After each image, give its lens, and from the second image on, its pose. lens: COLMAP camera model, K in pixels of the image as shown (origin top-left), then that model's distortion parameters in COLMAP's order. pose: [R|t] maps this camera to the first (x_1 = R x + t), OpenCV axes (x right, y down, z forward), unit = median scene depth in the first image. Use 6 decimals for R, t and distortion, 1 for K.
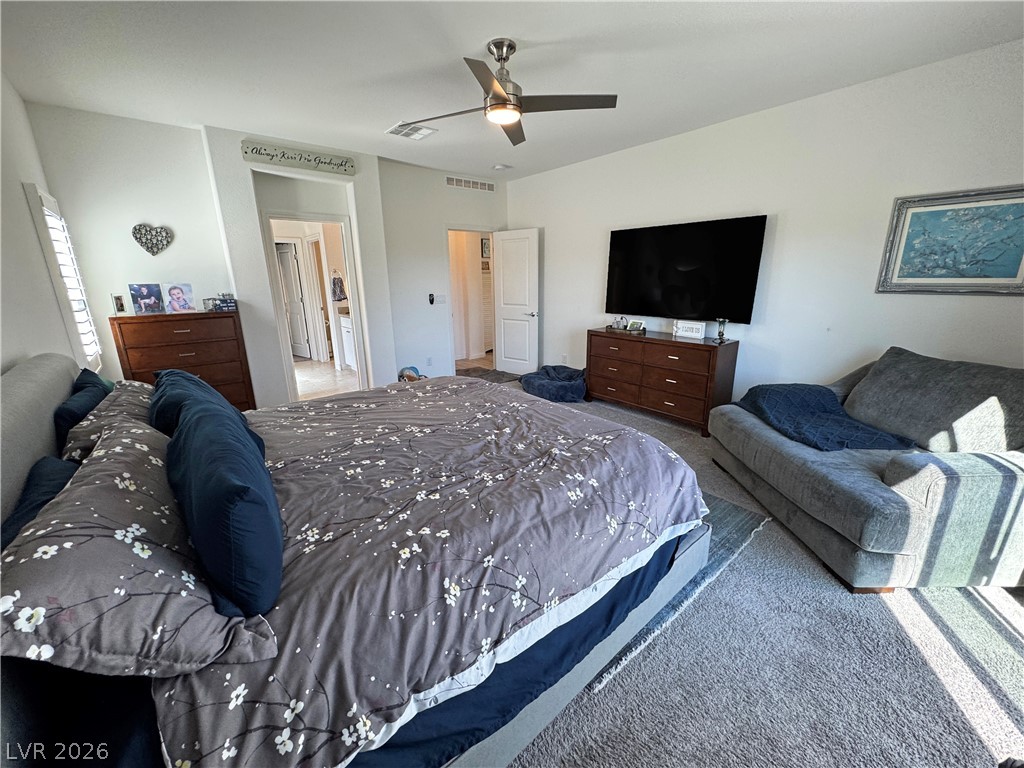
lens RADIAL K [[407.3, 0, 512.7], [0, 407.3, 385.8], [0, 0, 1]] dist [-0.000790, -0.000179]
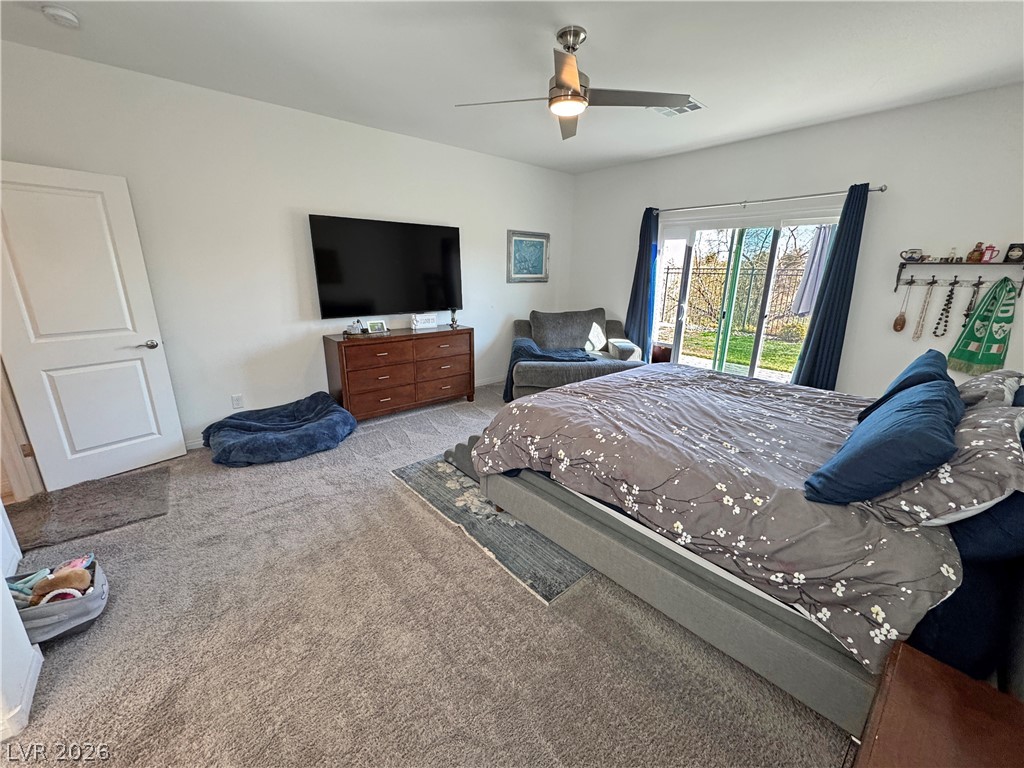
lens RADIAL K [[407.3, 0, 511.8], [0, 407.3, 383.3], [0, 0, 1]] dist [-0.000790, -0.000179]
pose [[-0.021152, -0.264929, 0.964036, -0.678690], [0.251027, 0.931955, 0.261620, -0.209047], [-0.967749, 0.247532, 0.046792, 0.752508]]
